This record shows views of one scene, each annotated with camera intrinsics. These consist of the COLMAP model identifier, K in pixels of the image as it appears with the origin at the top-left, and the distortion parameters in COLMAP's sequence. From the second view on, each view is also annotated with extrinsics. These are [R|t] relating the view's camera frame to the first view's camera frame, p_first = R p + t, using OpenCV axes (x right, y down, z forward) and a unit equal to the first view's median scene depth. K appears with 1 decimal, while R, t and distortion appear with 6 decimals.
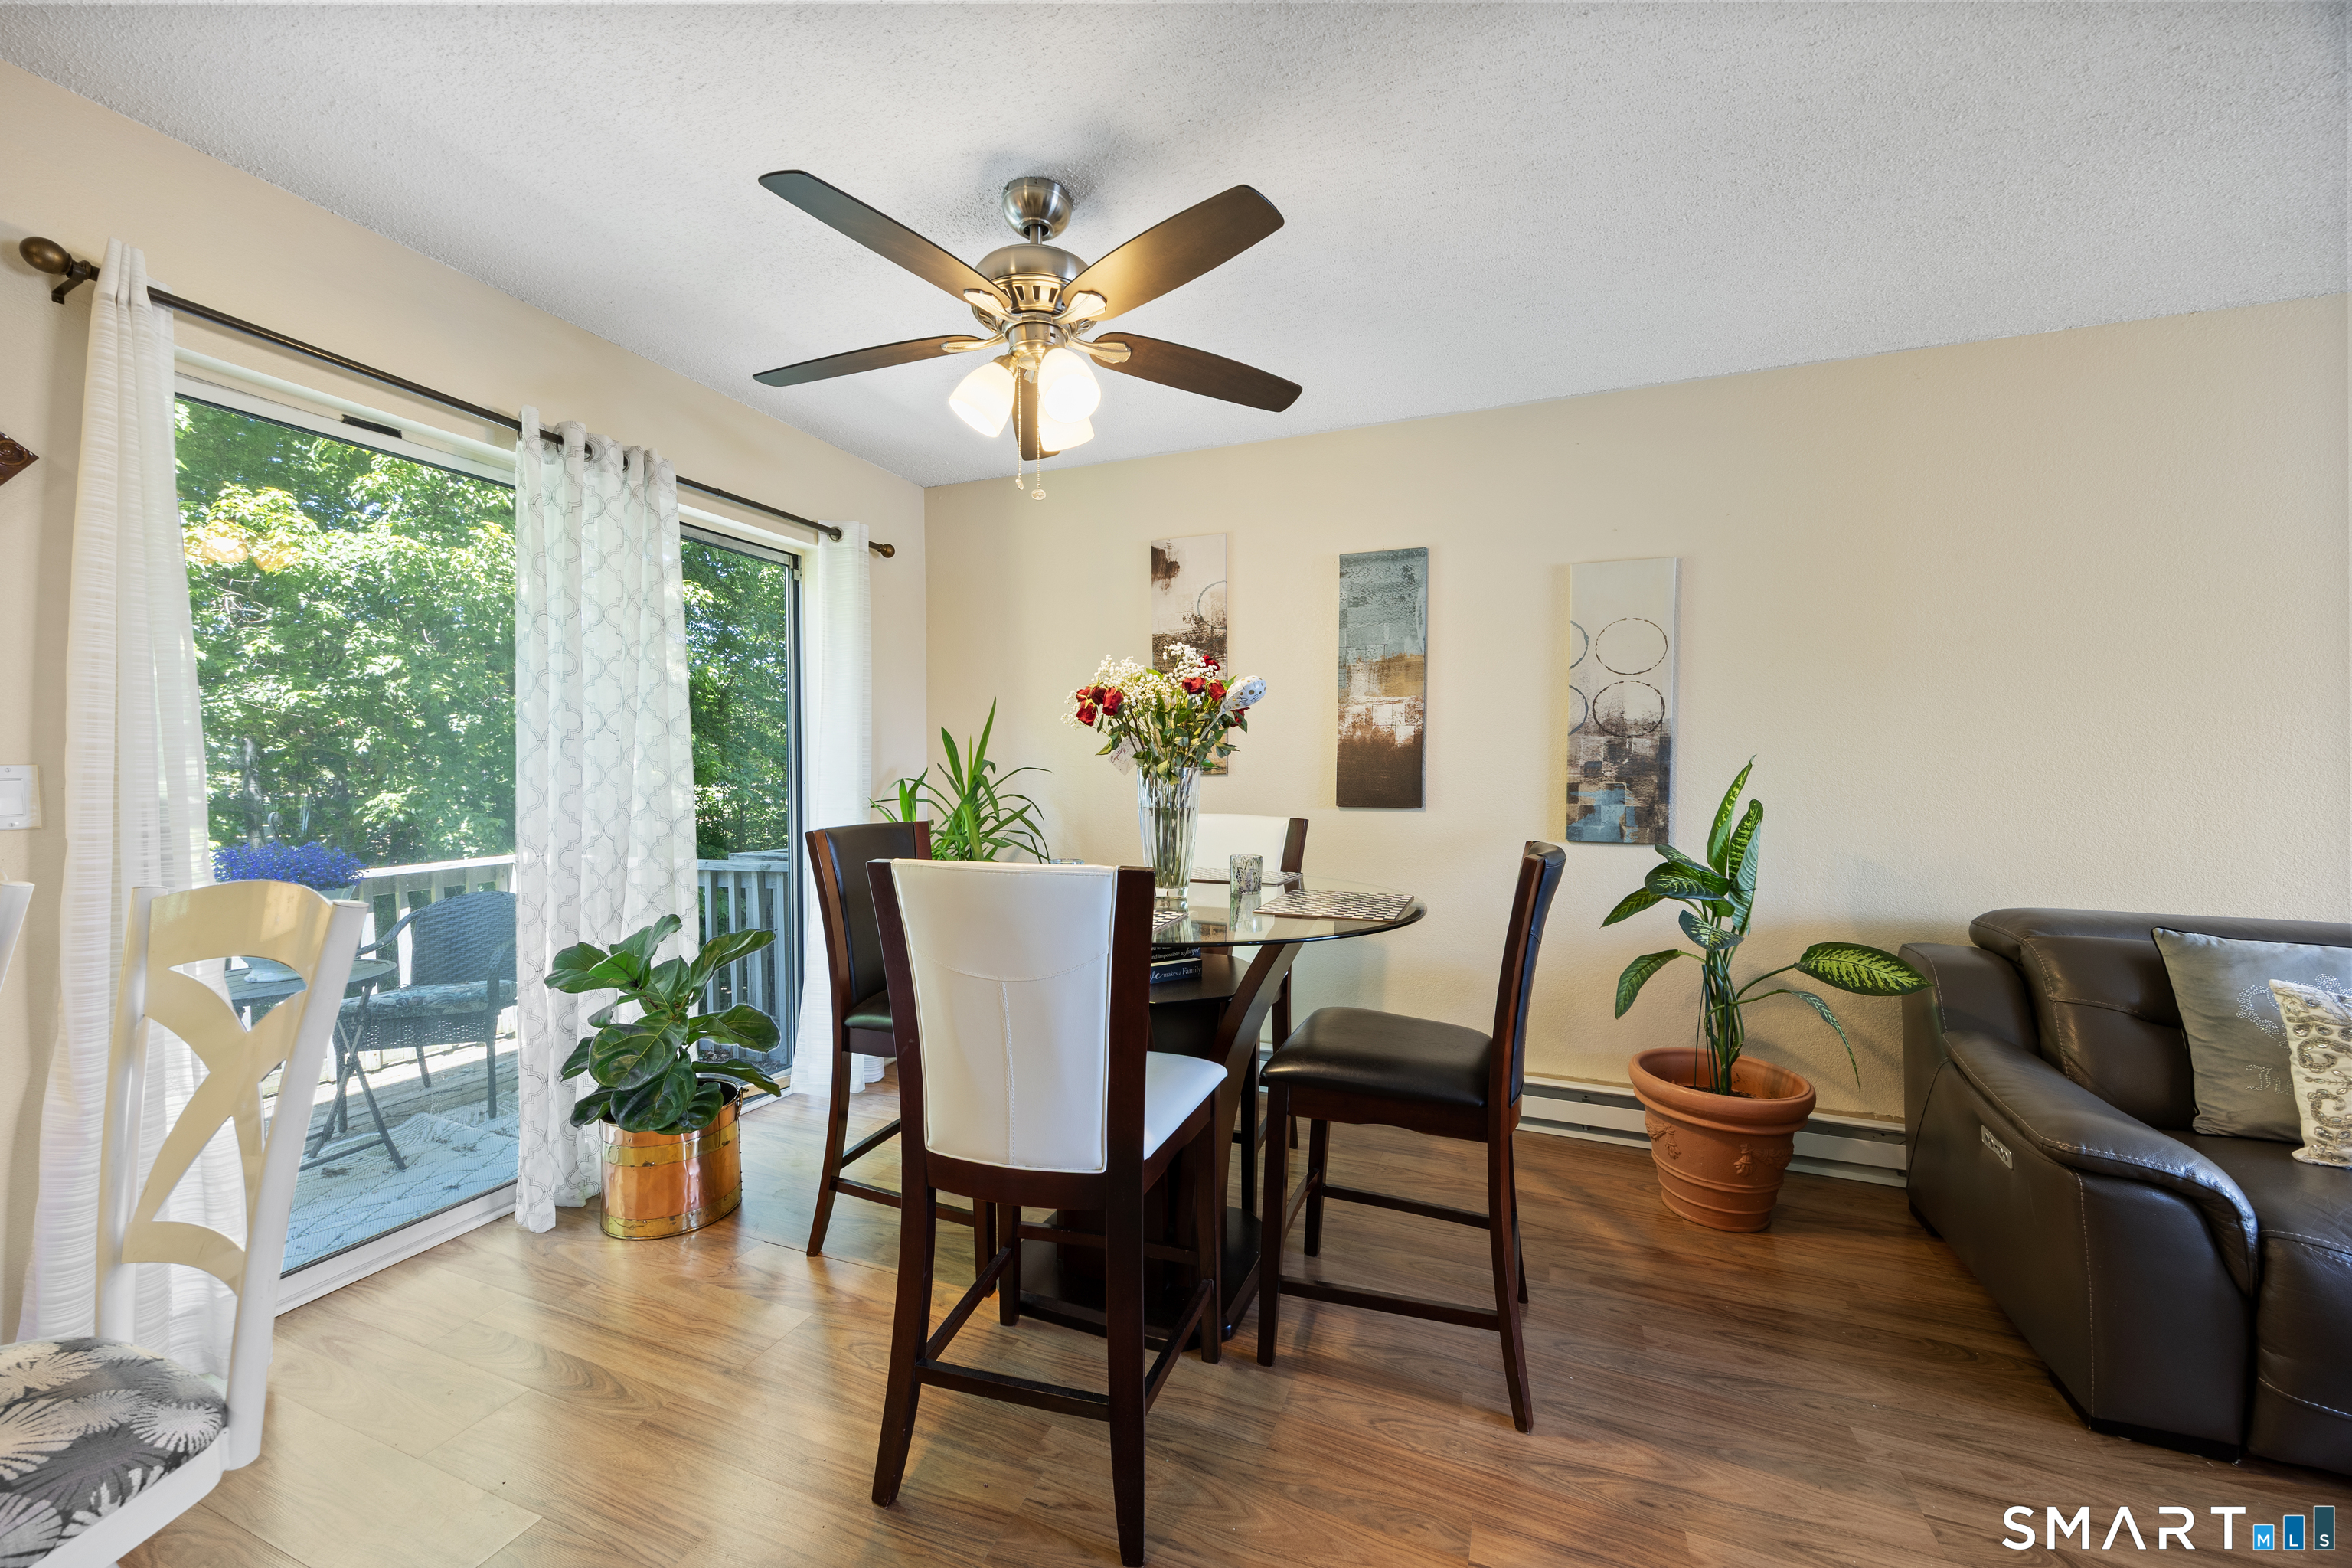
lens RADIAL K [[917.7, 0, 1160.2], [0, 917.7, 770.8], [0, 0, 1]] dist [0.001893, 0.000344]
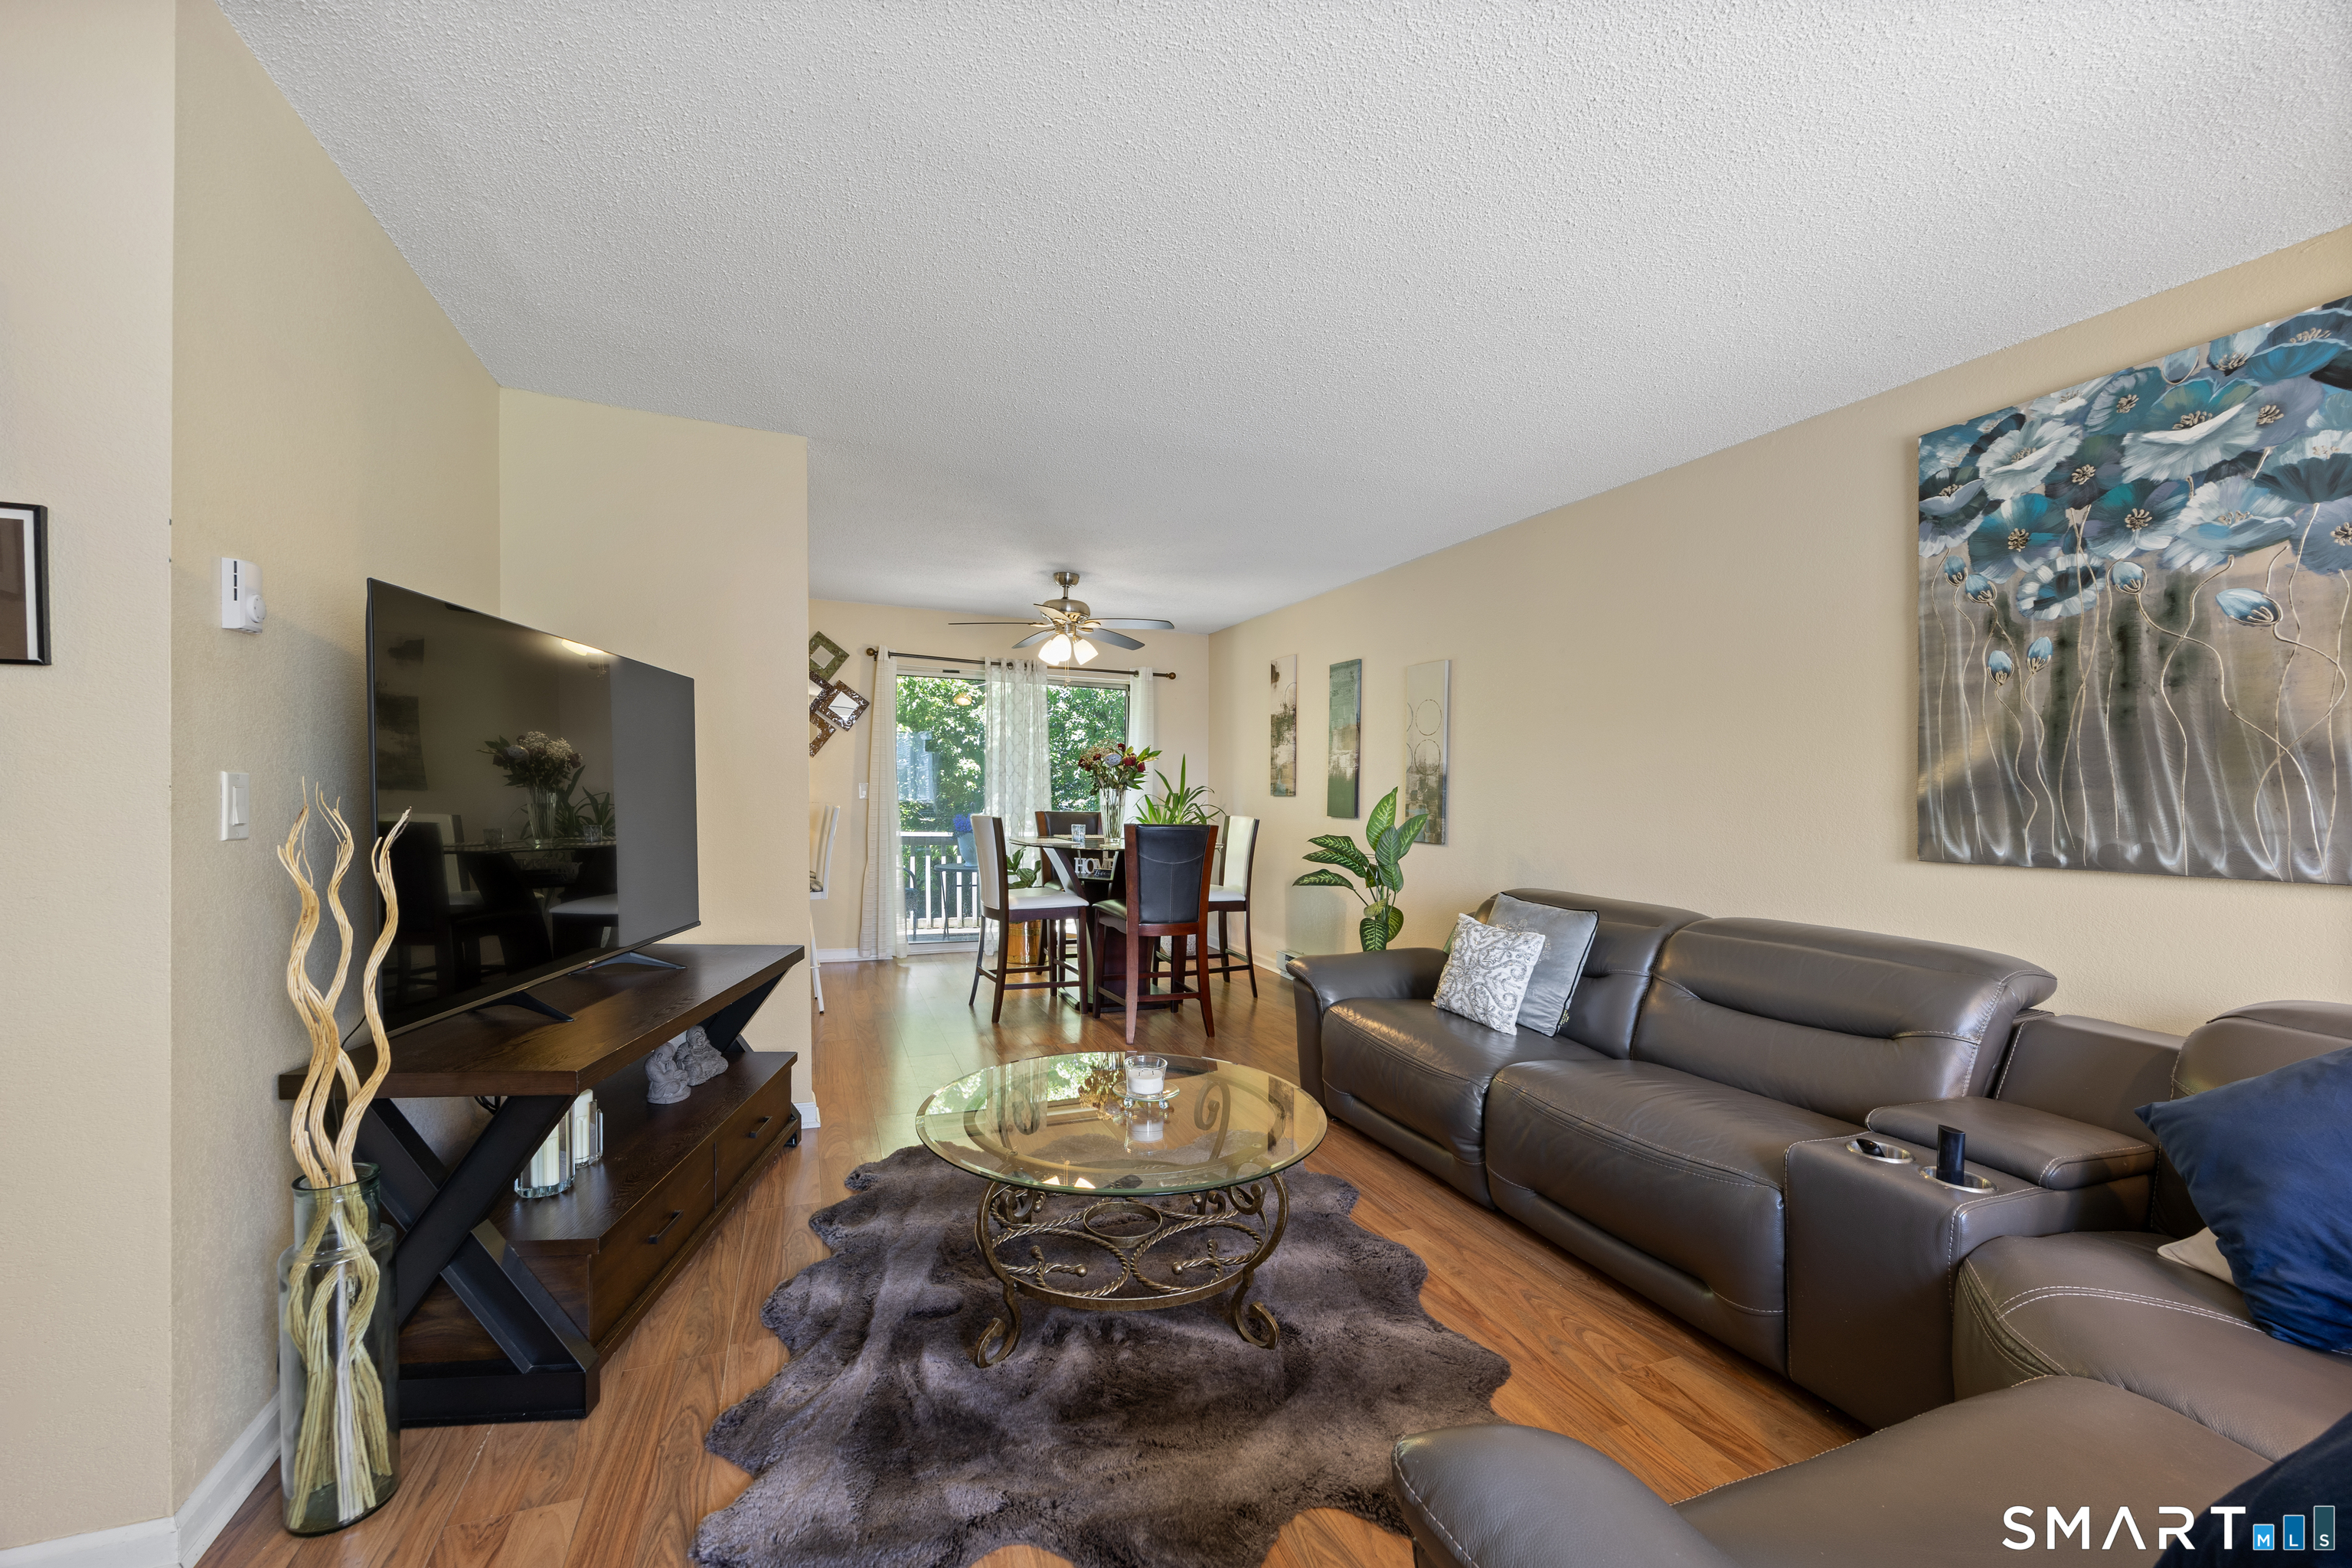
lens RADIAL K [[917.7, 0, 1149.5], [0, 917.7, 776.2], [0, 0, 1]] dist [0.001893, 0.000344]
pose [[0.680673, 0.004436, -0.732574, 1.239180], [-0.022685, 0.999630, -0.015025, -0.000666], [0.732236, 0.026846, 0.680522, -0.387080]]
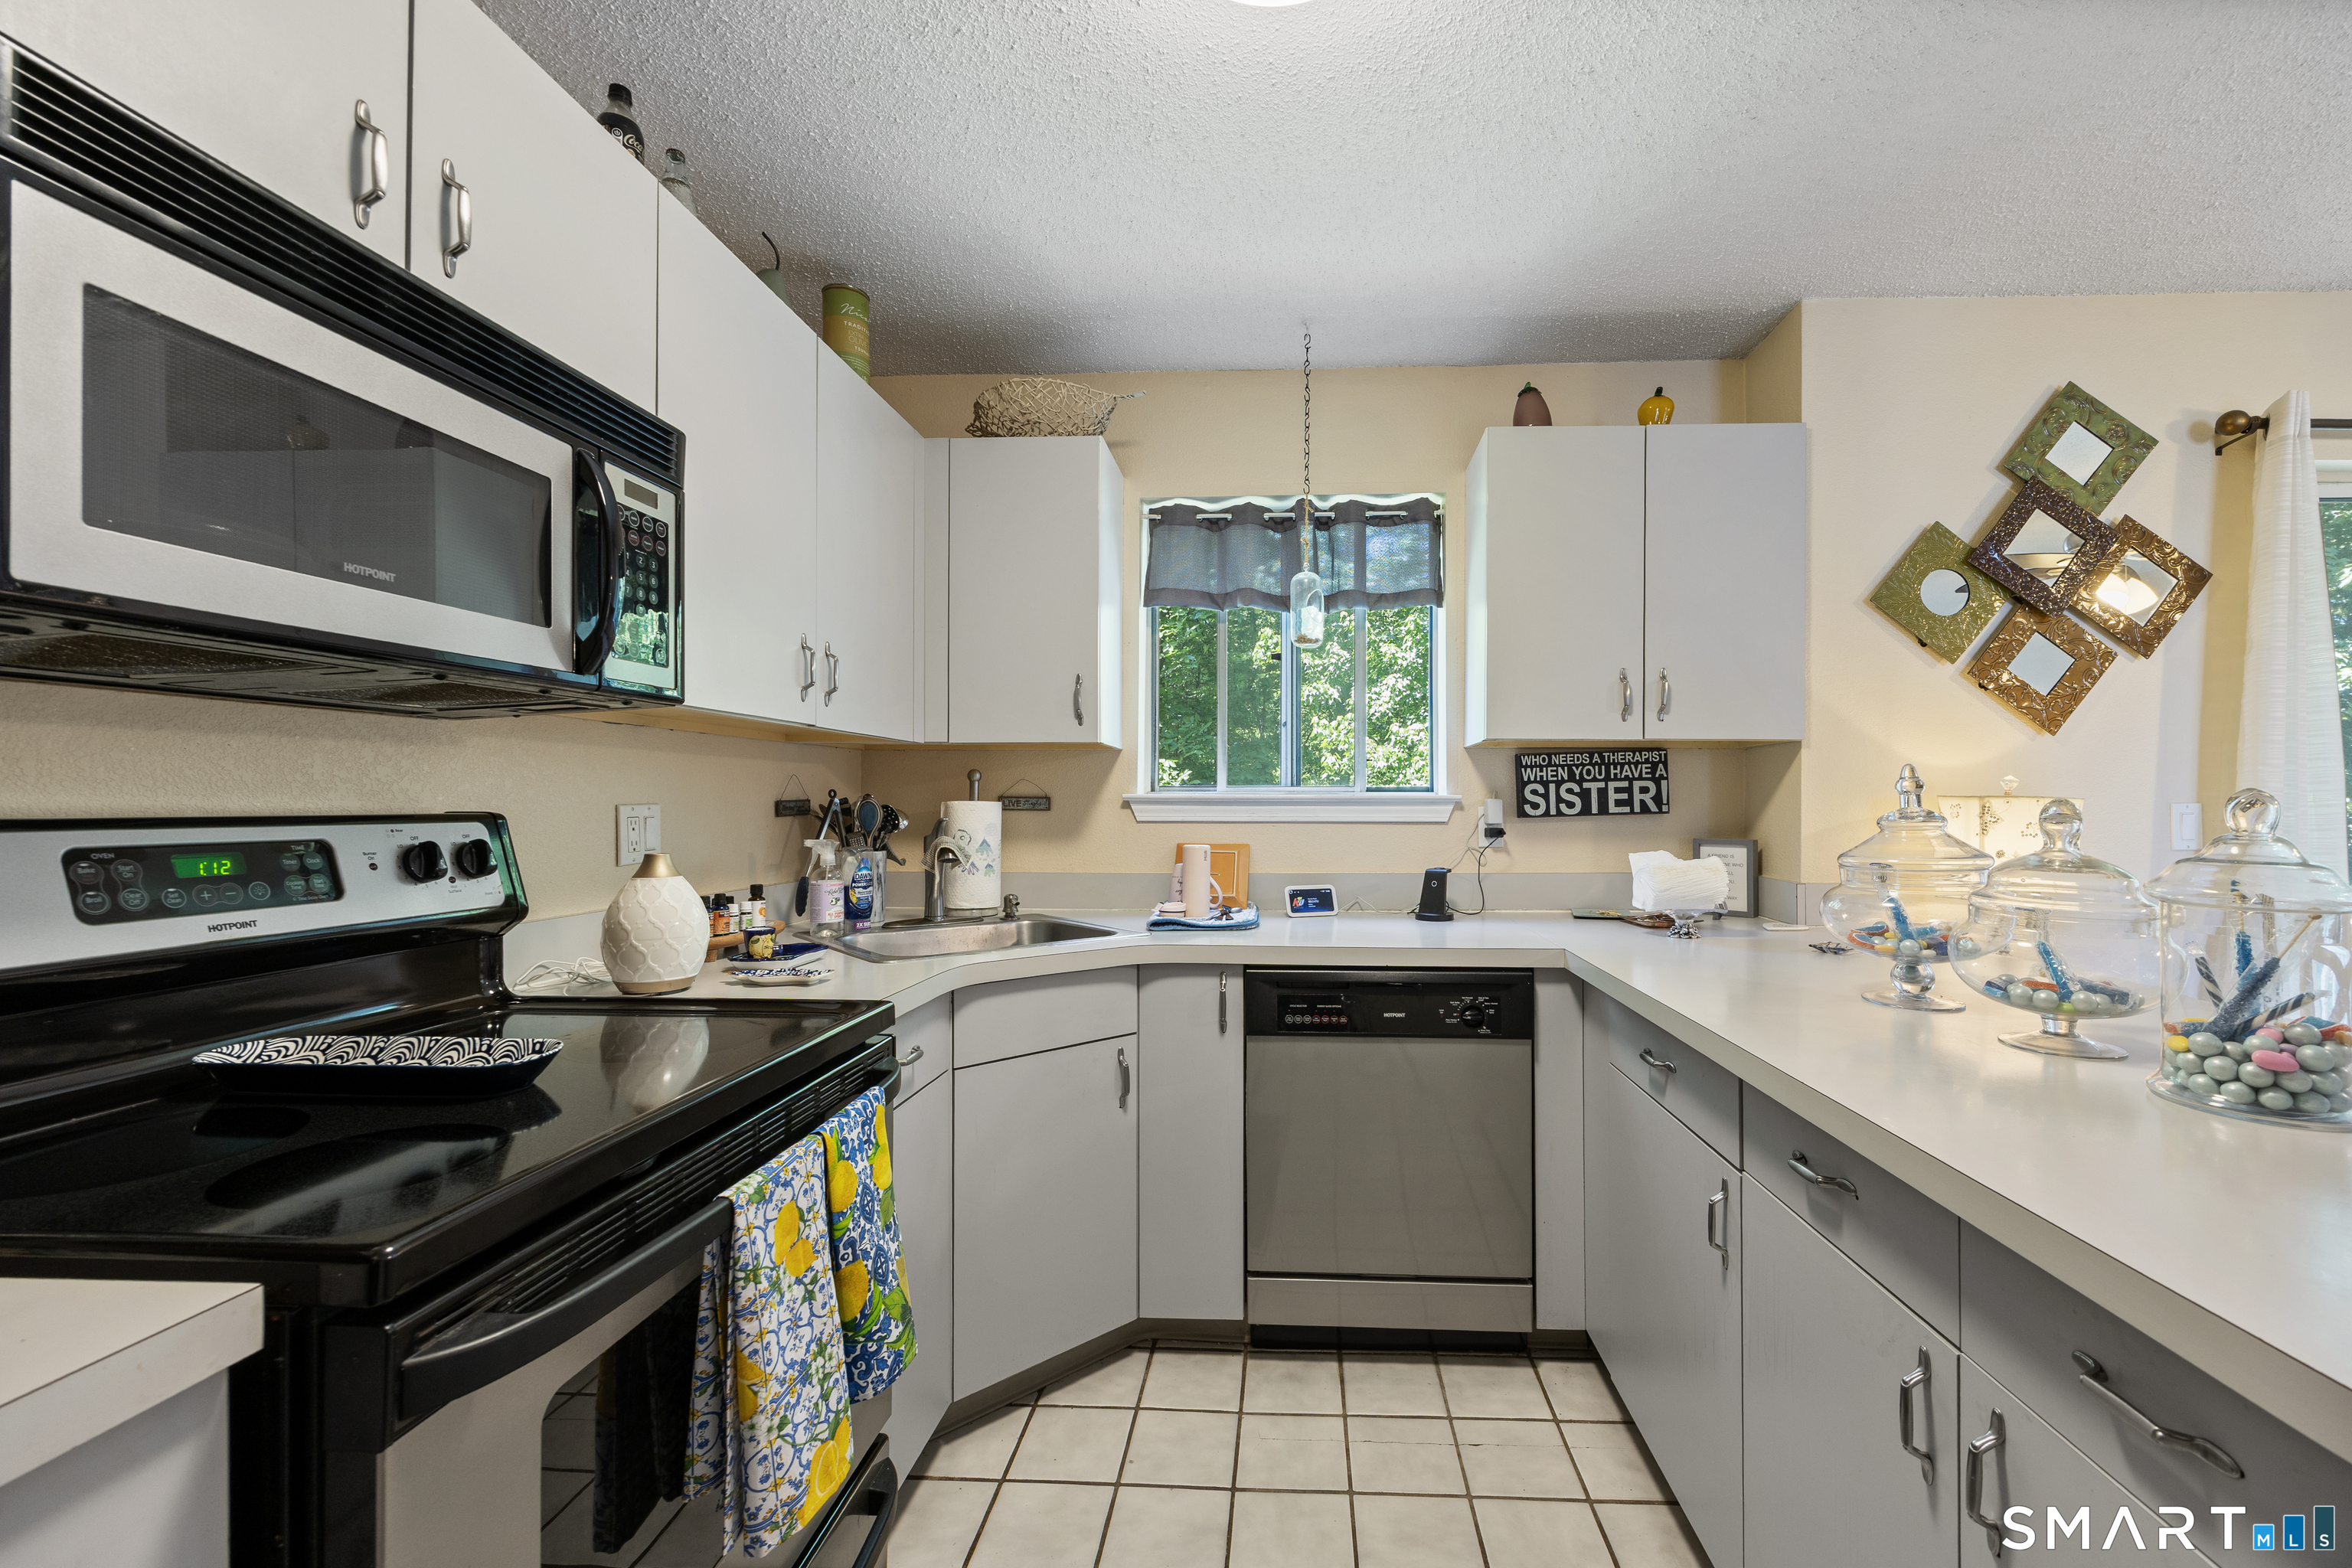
lens RADIAL K [[917.7, 0, 1177.6], [0, 917.7, 777.2], [0, 0, 1]] dist [0.001893, 0.000344]
pose [[0.348556, -0.013639, -0.937189, -0.252570], [-0.006731, 0.999832, -0.017054, -0.005085], [0.937264, 0.012252, 0.348406, -0.459102]]
